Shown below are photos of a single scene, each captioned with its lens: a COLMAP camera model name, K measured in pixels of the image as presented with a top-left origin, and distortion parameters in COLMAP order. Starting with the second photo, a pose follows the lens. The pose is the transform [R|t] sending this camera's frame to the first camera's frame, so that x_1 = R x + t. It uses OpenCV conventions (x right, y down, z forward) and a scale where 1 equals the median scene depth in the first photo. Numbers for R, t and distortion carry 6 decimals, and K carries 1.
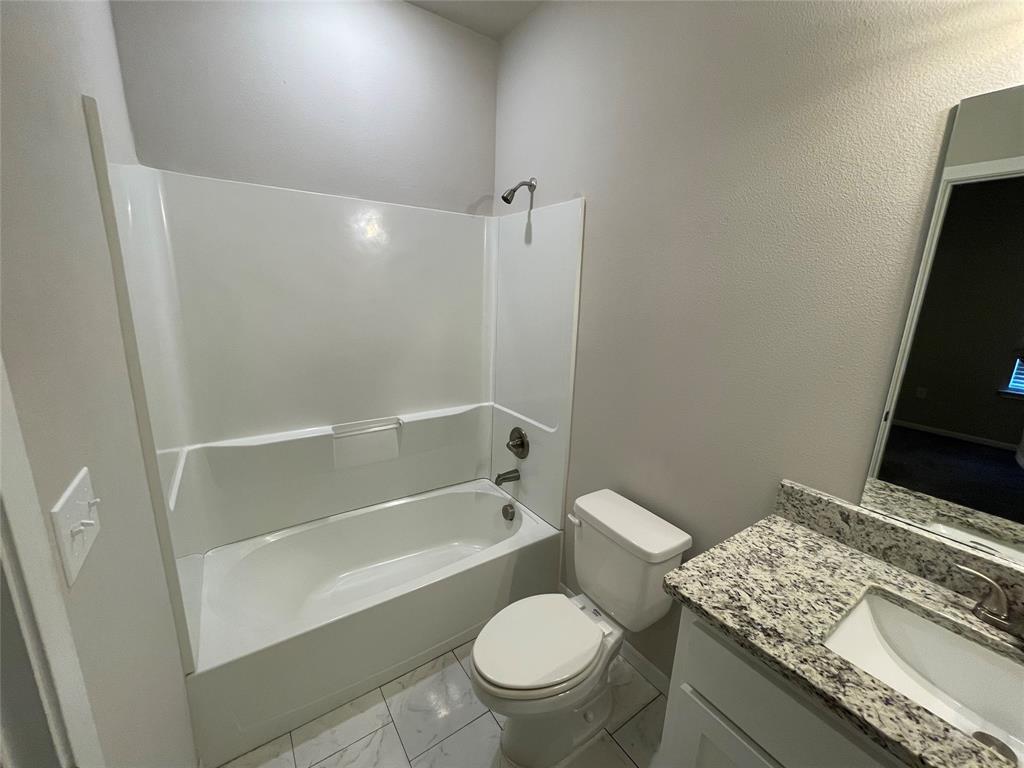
lens RADIAL K [[412.3, 0, 512.0], [0, 412.3, 384.0], [0, 0, 1]] dist [0.000782, 0.000039]
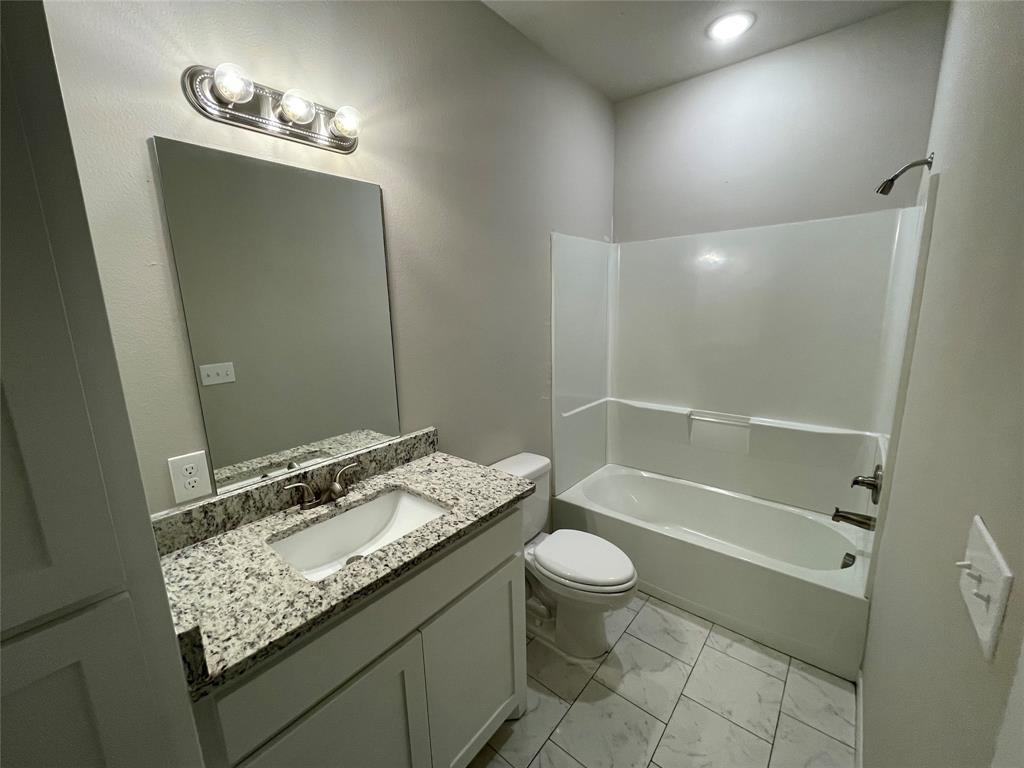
lens RADIAL K [[412.3, 0, 512.0], [0, 412.3, 384.0], [0, 0, 1]] dist [0.000782, 0.000039]
pose [[0.272440, 0.147720, -0.950766, 0.601027], [-0.184041, 0.977900, 0.099199, 0.001444], [0.944407, 0.147955, 0.293606, 0.067480]]
